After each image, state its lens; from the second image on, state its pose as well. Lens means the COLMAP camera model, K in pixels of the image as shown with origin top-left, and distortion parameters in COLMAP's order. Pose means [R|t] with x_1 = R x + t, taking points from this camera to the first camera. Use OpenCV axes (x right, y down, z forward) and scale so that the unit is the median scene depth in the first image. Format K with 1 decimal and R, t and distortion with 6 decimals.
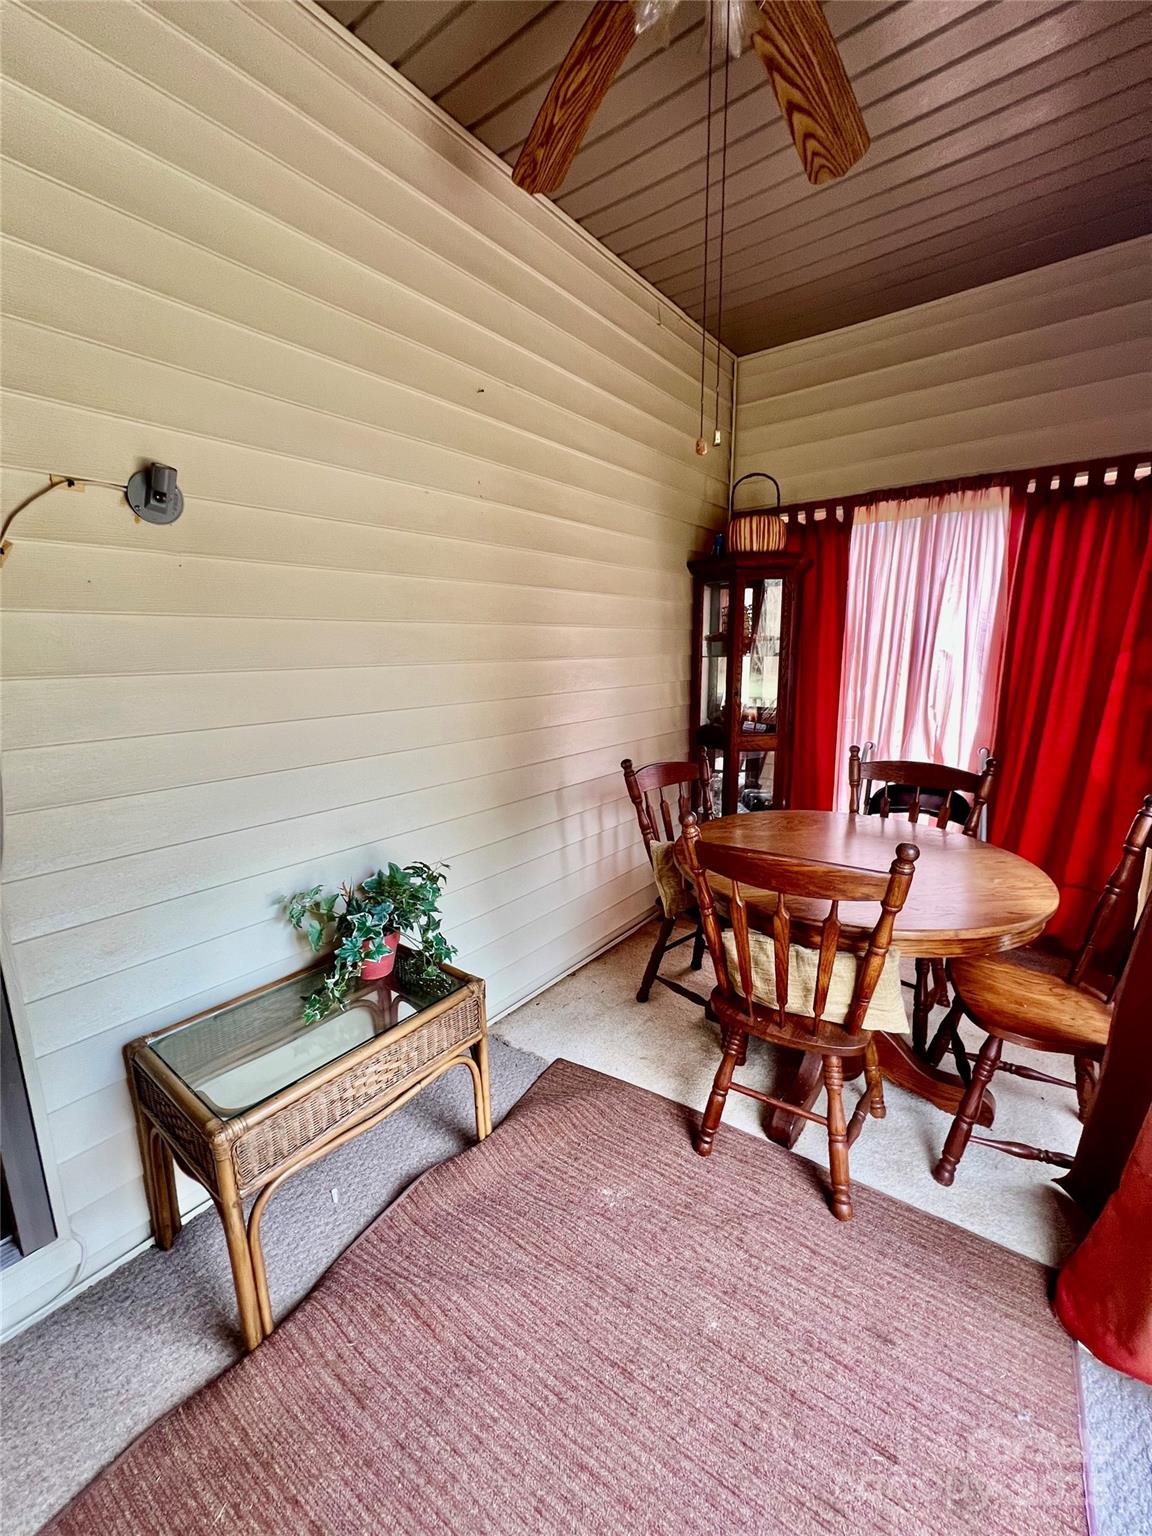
lens RADIAL K [[616.2, 0, 576.7], [0, 616.2, 767.7], [0, 0, 1]] dist [-0.005343, 0.001494]
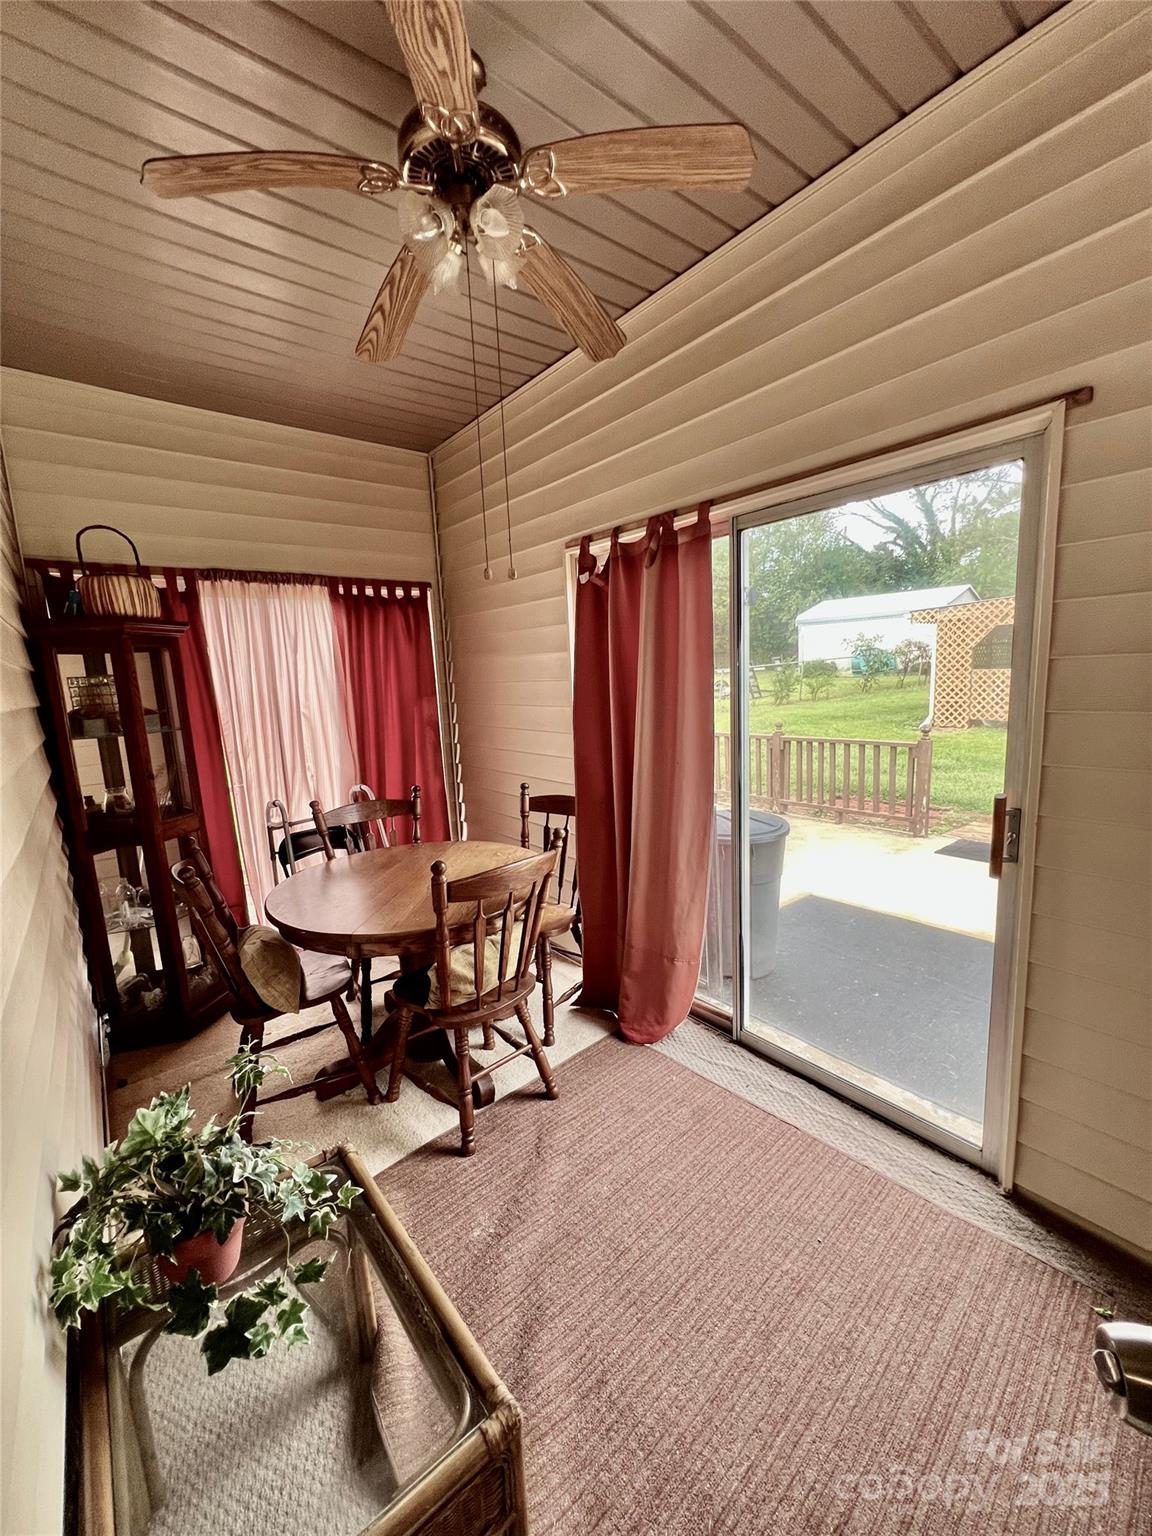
lens RADIAL K [[616.2, 0, 573.2], [0, 616.2, 767.9], [0, 0, 1]] dist [-0.005343, 0.001494]
pose [[0.225396, -0.147003, 0.963113, -0.781127], [0.229287, 0.968789, 0.094210, -0.140163], [-0.946902, 0.199595, 0.252067, 0.399598]]
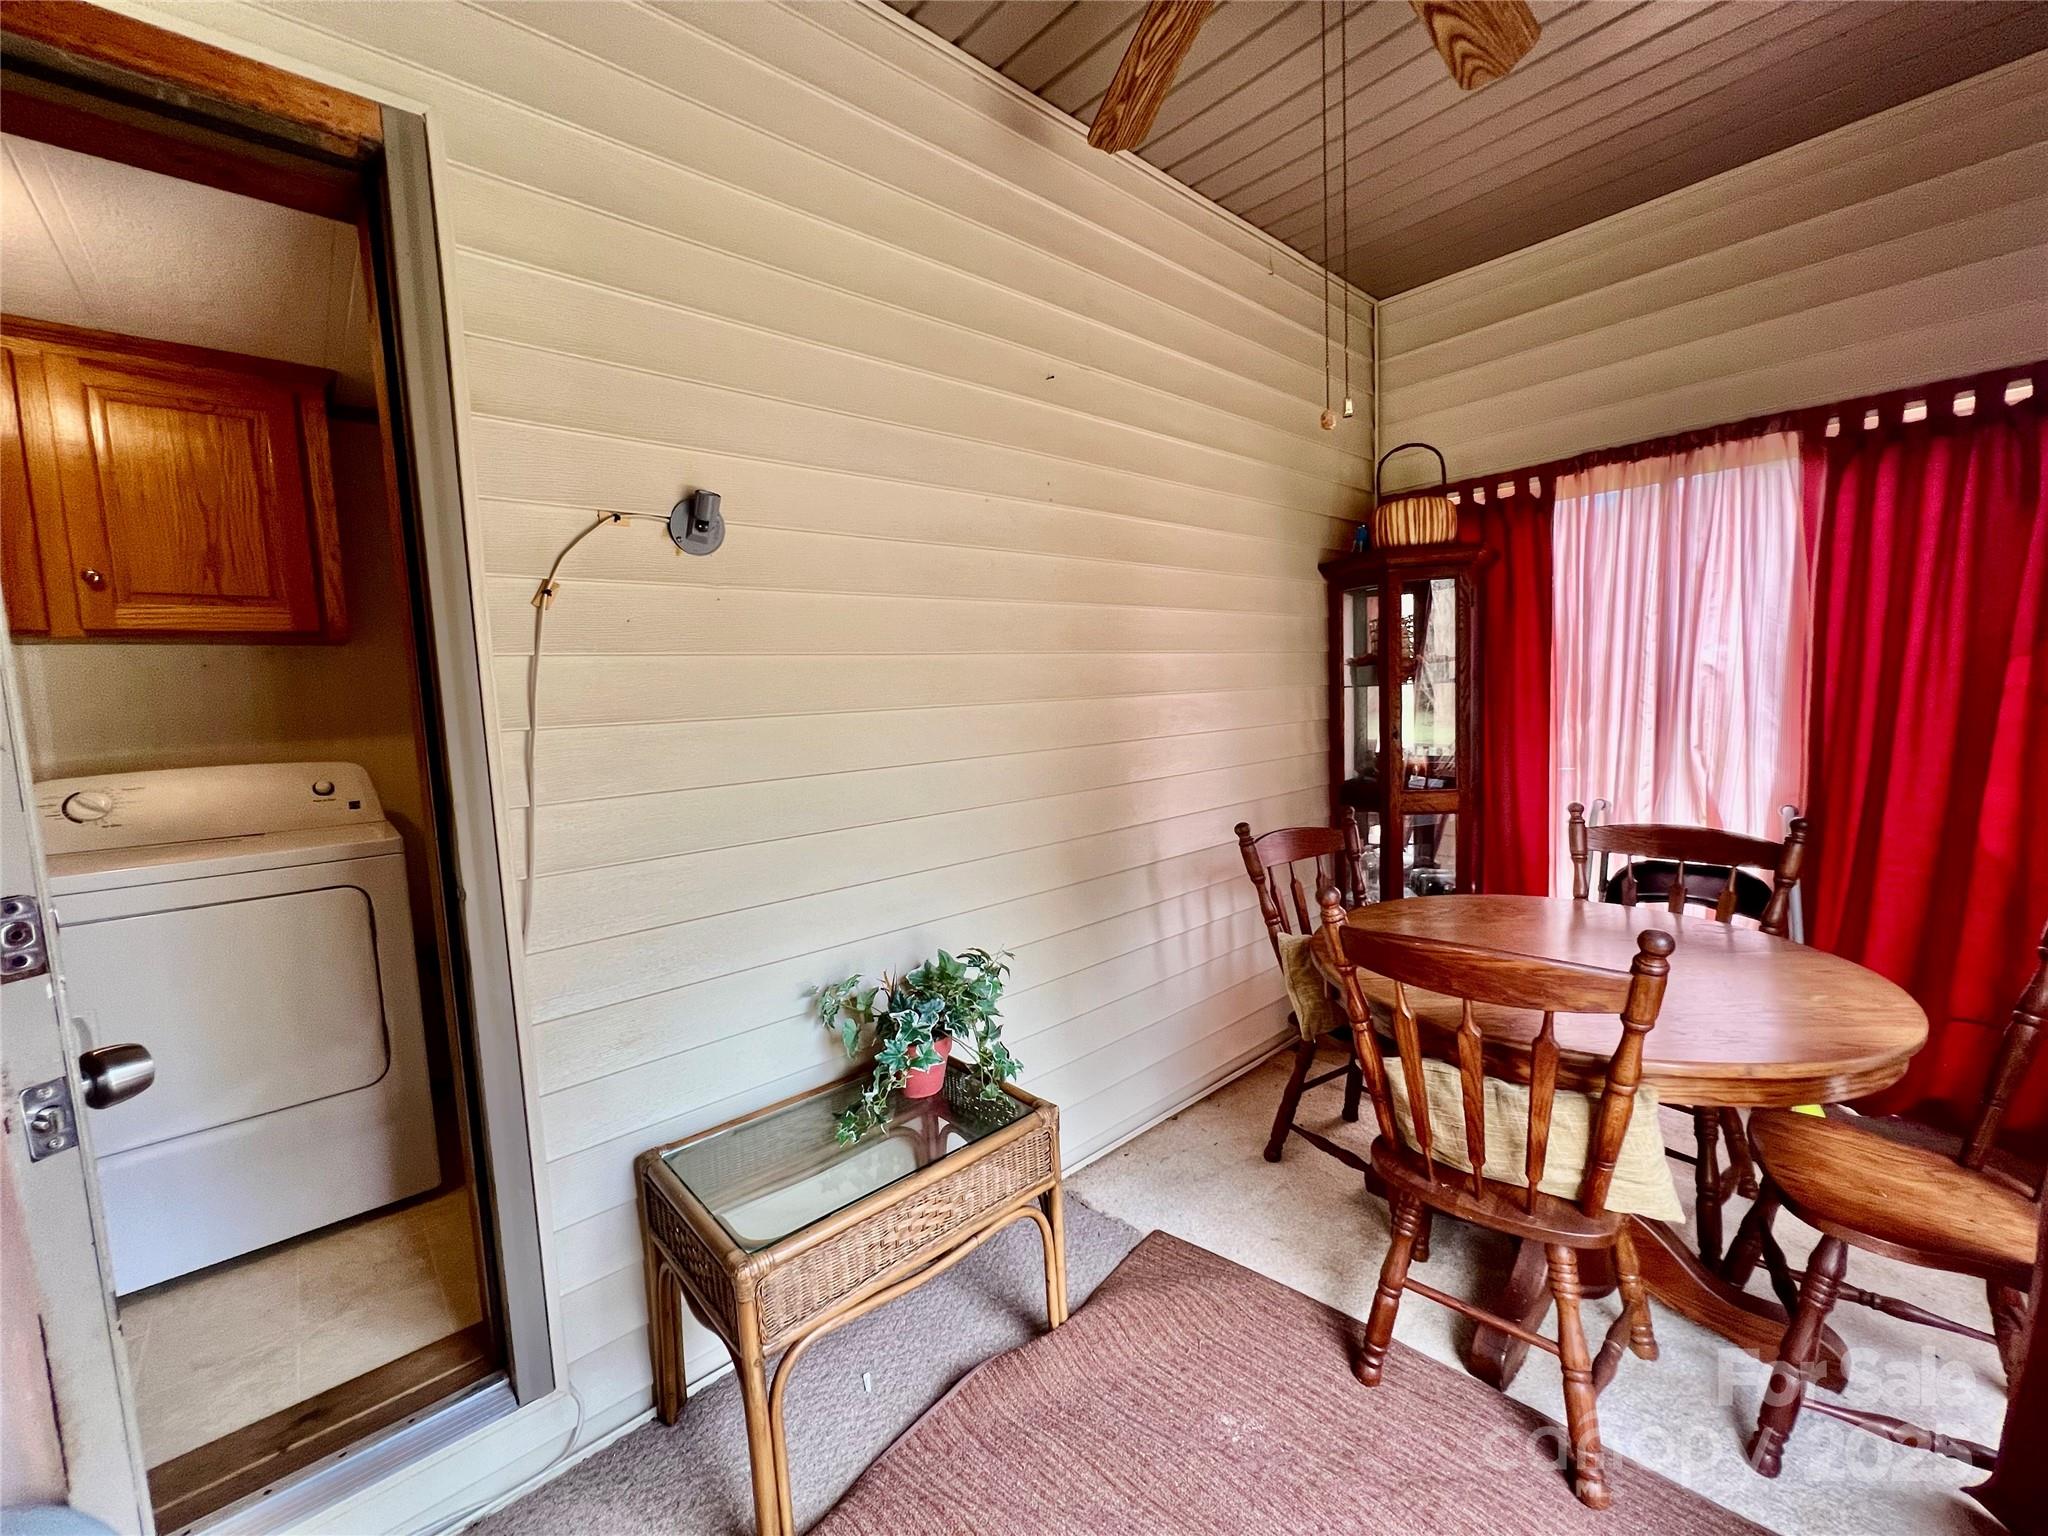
lens RADIAL K [[821.6, 0, 1023.5], [0, 821.6, 766.3], [0, 0, 1]] dist [-0.005343, 0.001494]
pose [[0.984107, -0.015948, -0.176858, -0.004248], [-0.001328, 0.995270, -0.097139, 0.021653], [0.177571, 0.095830, 0.979431, -0.050433]]
